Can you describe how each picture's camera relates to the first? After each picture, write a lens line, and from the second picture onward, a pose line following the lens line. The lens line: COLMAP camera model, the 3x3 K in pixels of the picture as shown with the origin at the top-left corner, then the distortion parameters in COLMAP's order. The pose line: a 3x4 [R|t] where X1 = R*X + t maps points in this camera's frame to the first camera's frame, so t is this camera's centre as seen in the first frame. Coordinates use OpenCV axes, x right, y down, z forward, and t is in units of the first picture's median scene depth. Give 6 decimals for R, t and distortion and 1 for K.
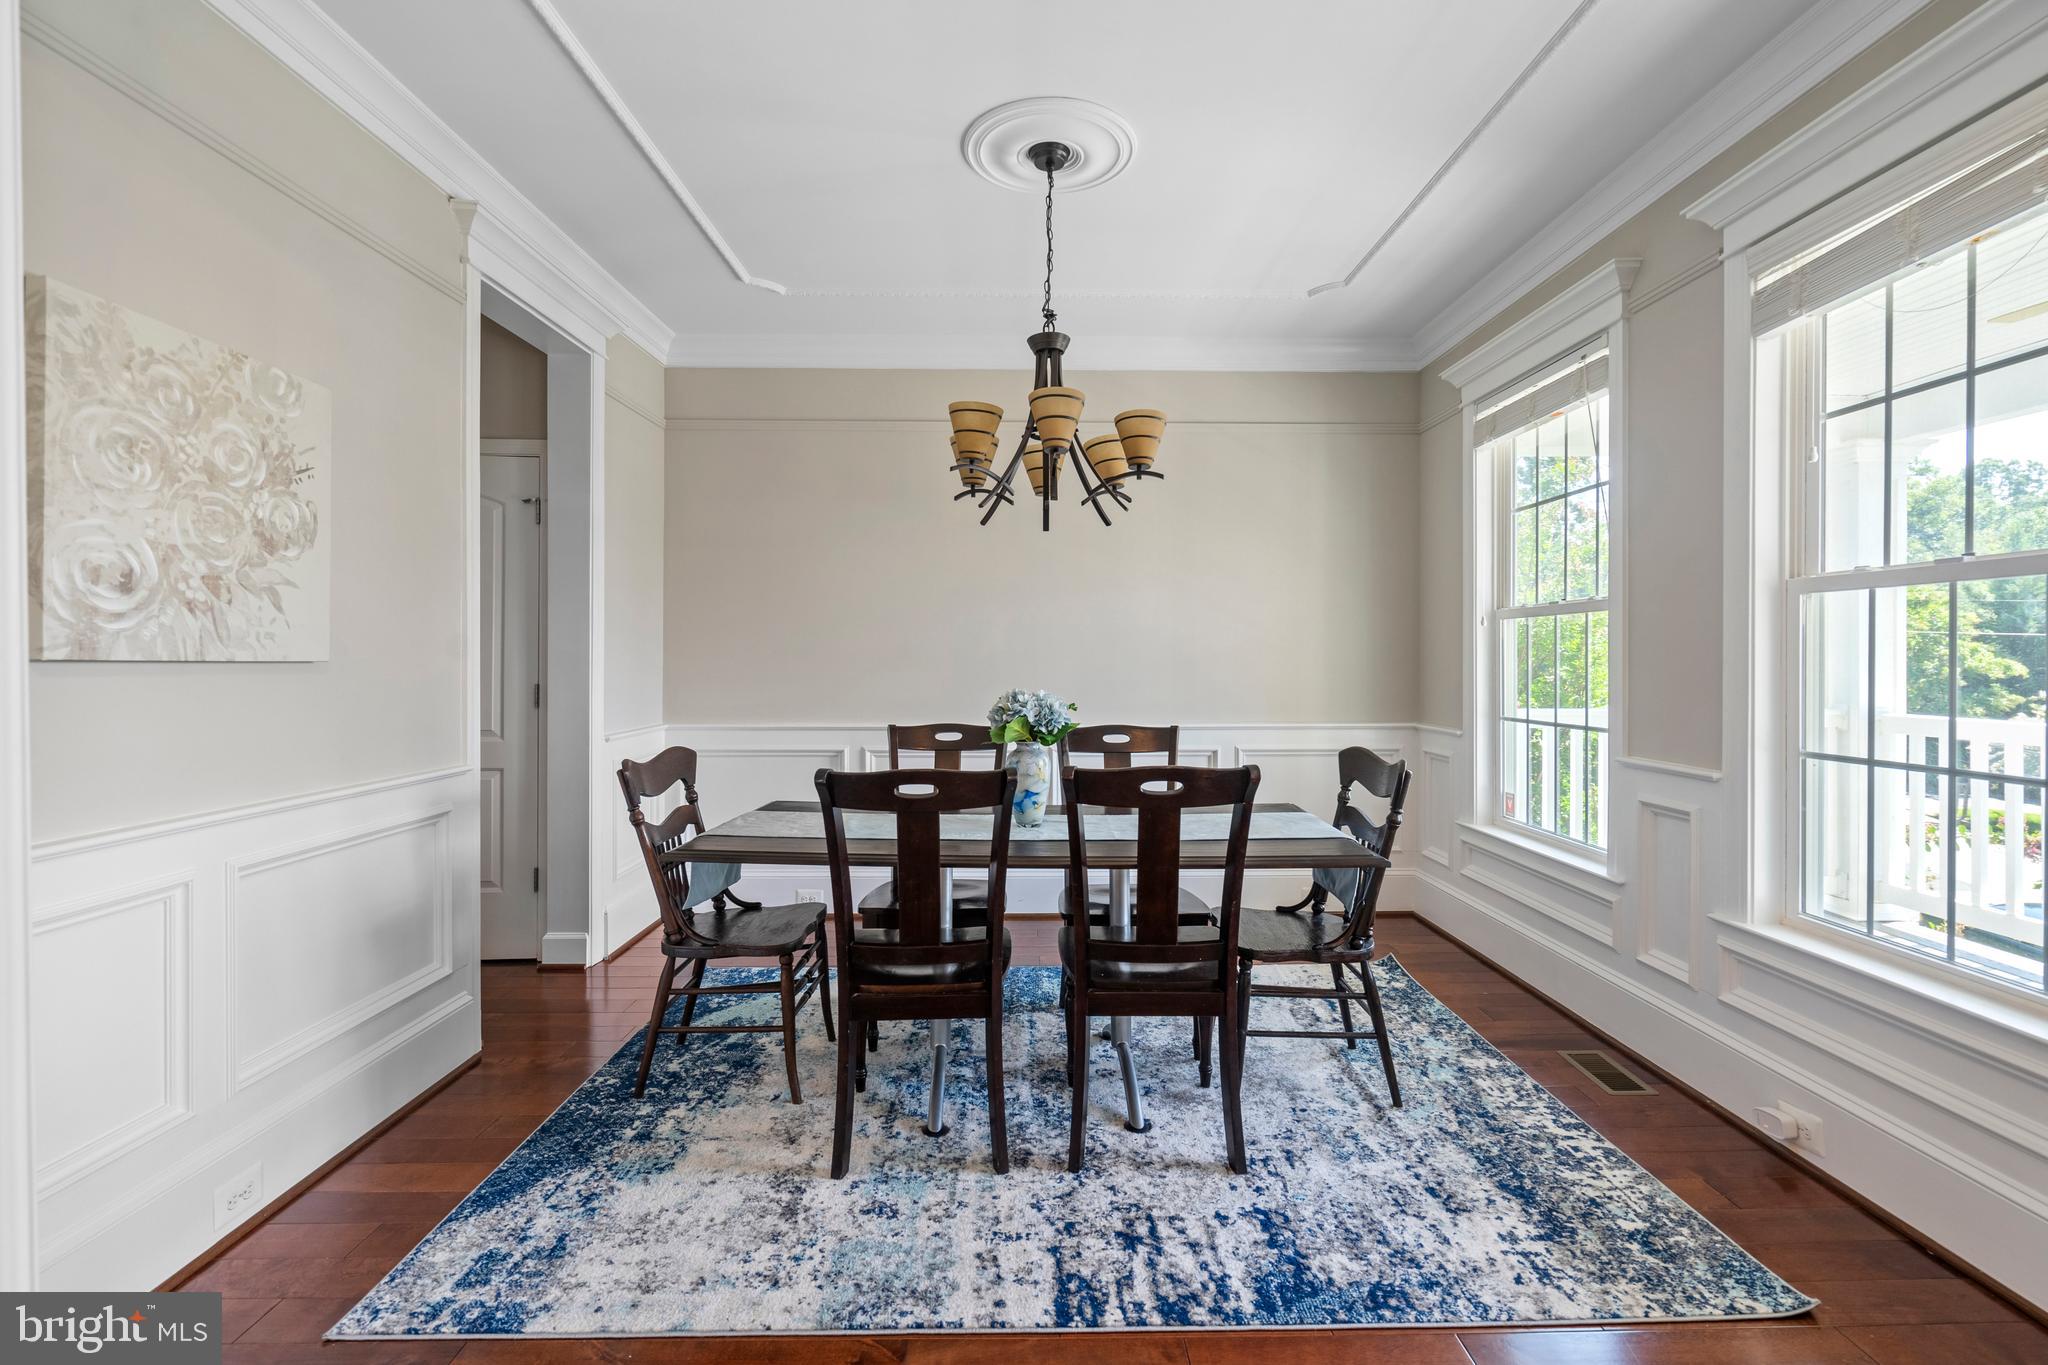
lens RADIAL K [[924.4, 0, 1026.0], [0, 924.4, 666.3], [0, 0, 1]] dist [-0.001155, -0.000064]
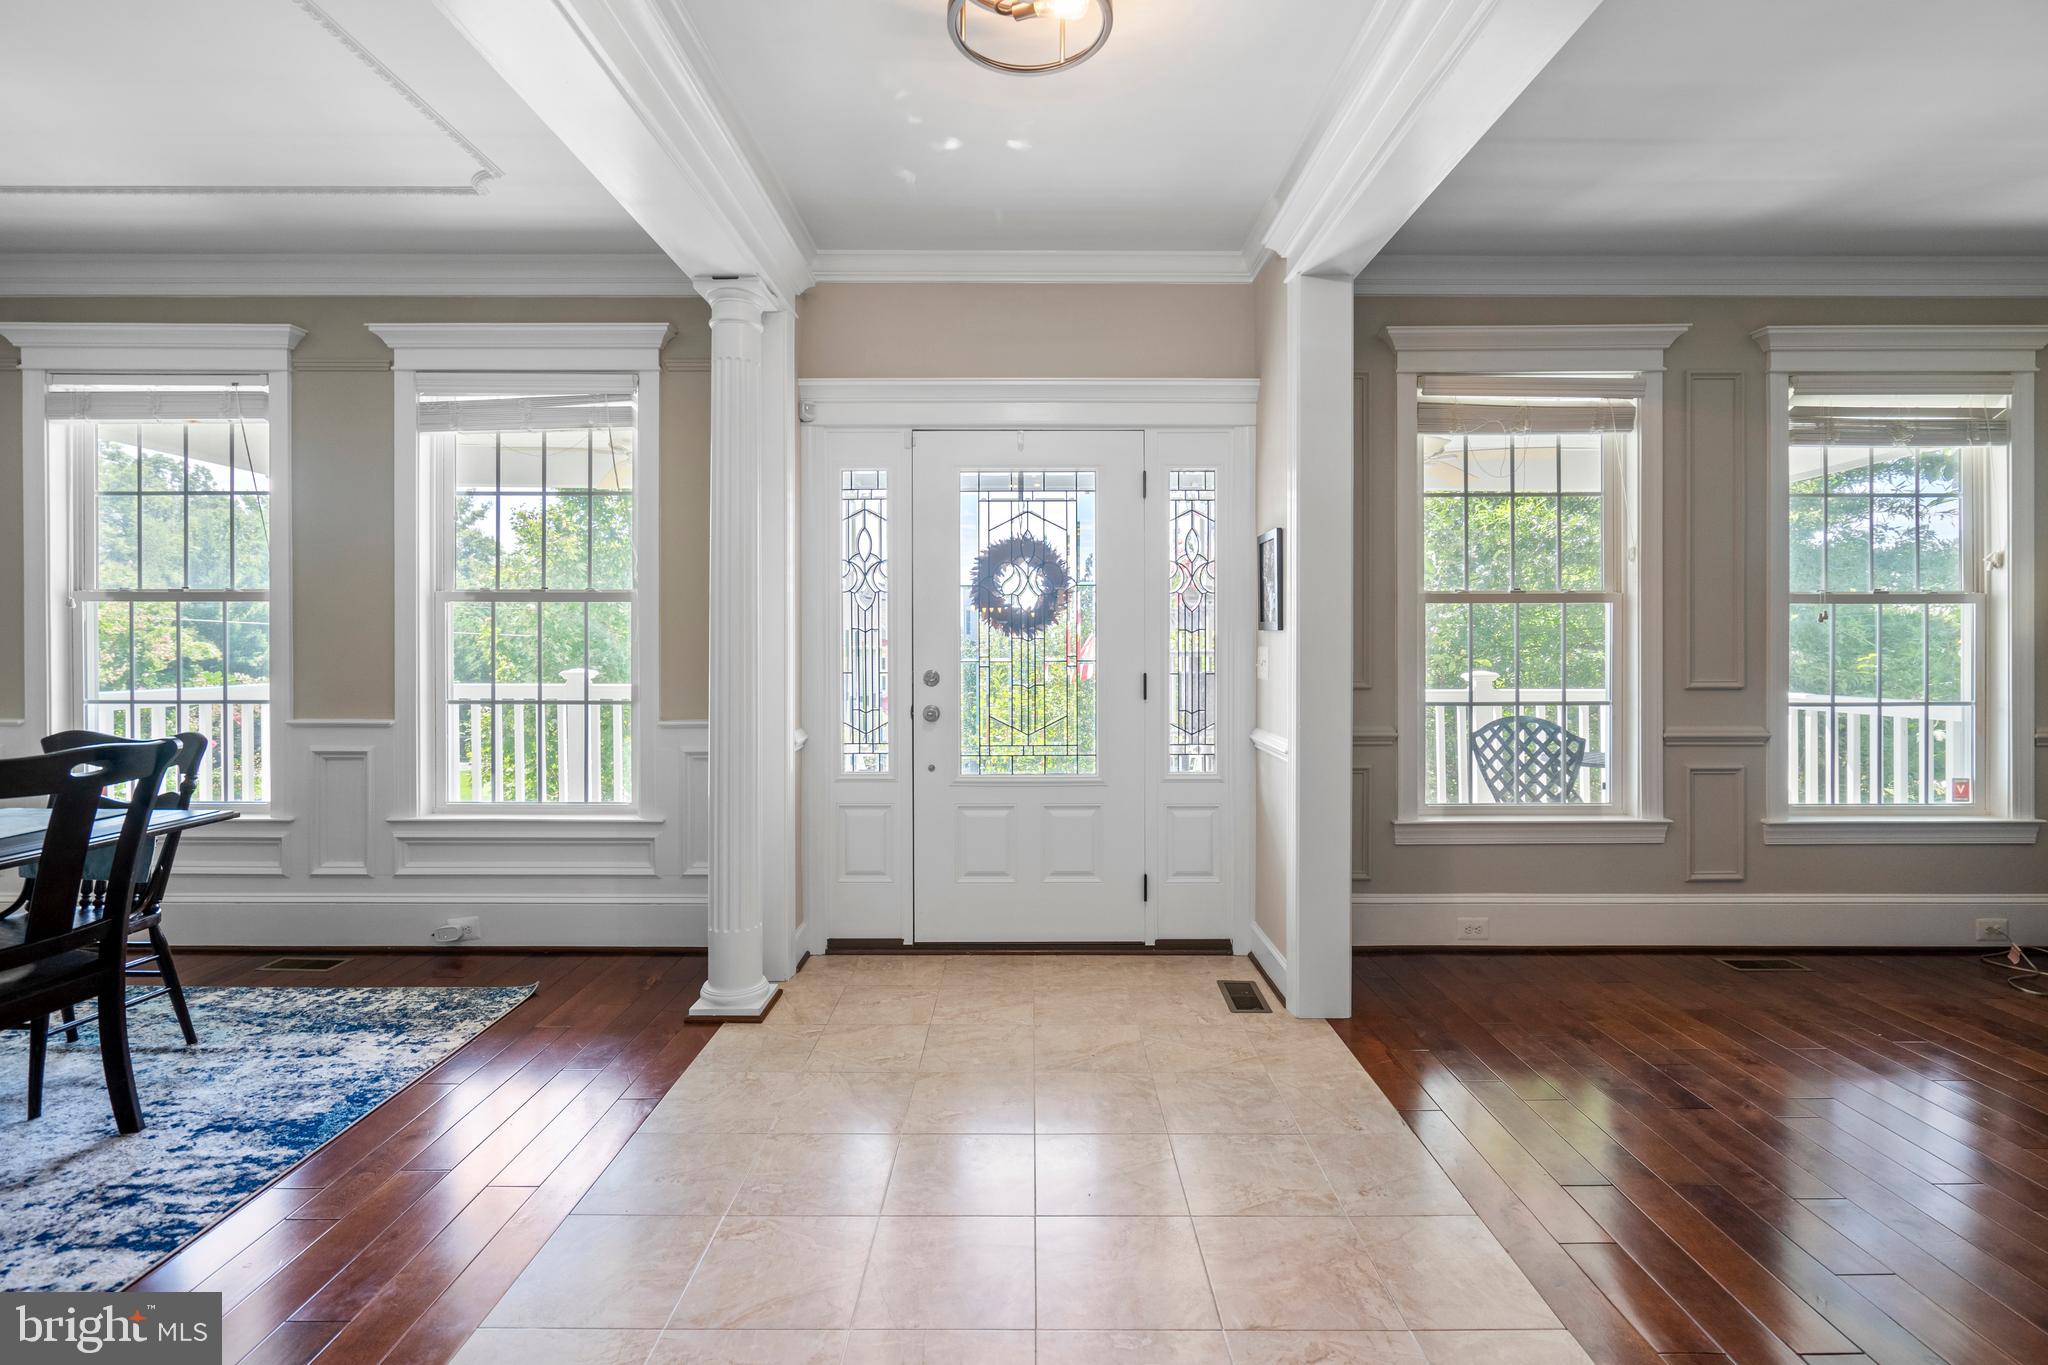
lens RADIAL K [[924.4, 0, 1026.0], [0, 924.4, 666.3], [0, 0, 1]] dist [-0.001155, -0.000064]
pose [[0.013423, -0.020908, 0.999691, -0.846415], [0.002747, 0.999778, 0.020873, 0.001978], [-0.999906, 0.002466, 0.013477, -0.024775]]
